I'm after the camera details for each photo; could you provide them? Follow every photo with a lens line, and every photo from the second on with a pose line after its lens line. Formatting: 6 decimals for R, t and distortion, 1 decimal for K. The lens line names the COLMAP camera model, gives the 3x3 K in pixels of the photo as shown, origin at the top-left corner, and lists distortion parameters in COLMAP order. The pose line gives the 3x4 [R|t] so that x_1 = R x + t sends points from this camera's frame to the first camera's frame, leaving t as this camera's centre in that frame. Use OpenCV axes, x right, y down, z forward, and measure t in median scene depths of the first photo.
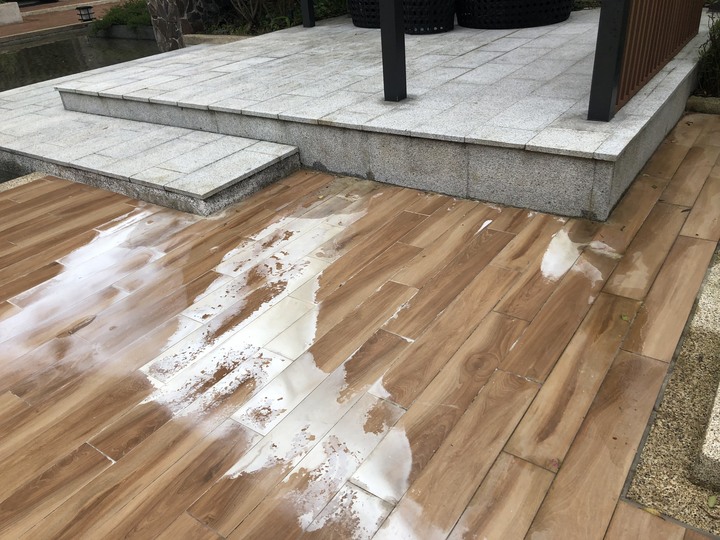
lens RADIAL K [[599.4, 0, 361.3], [0, 599.4, 268.1], [0, 0, 1]] dist [0.027586, -0.026668]
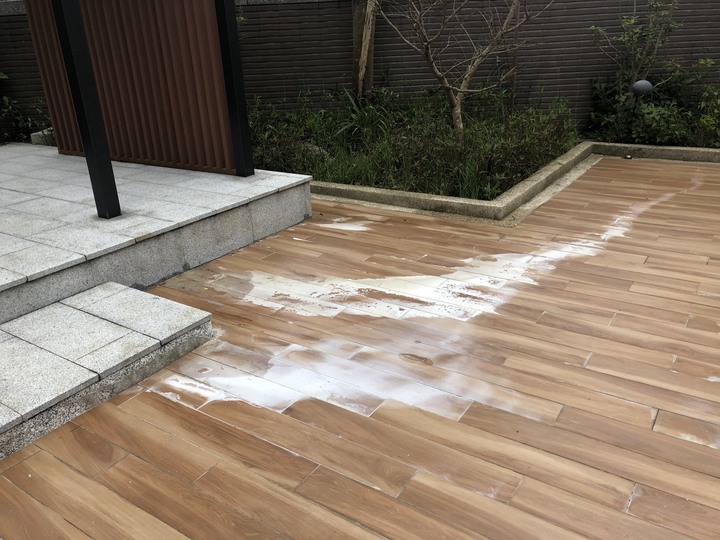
lens RADIAL K [[599.4, 0, 362.5], [0, 599.4, 271.5], [0, 0, 1]] dist [0.027586, -0.026668]
pose [[-0.043428, -0.298551, 0.953405, -1.294366], [0.530933, 0.801495, 0.275166, -0.346064], [-0.846300, 0.518144, 0.123703, 0.743702]]
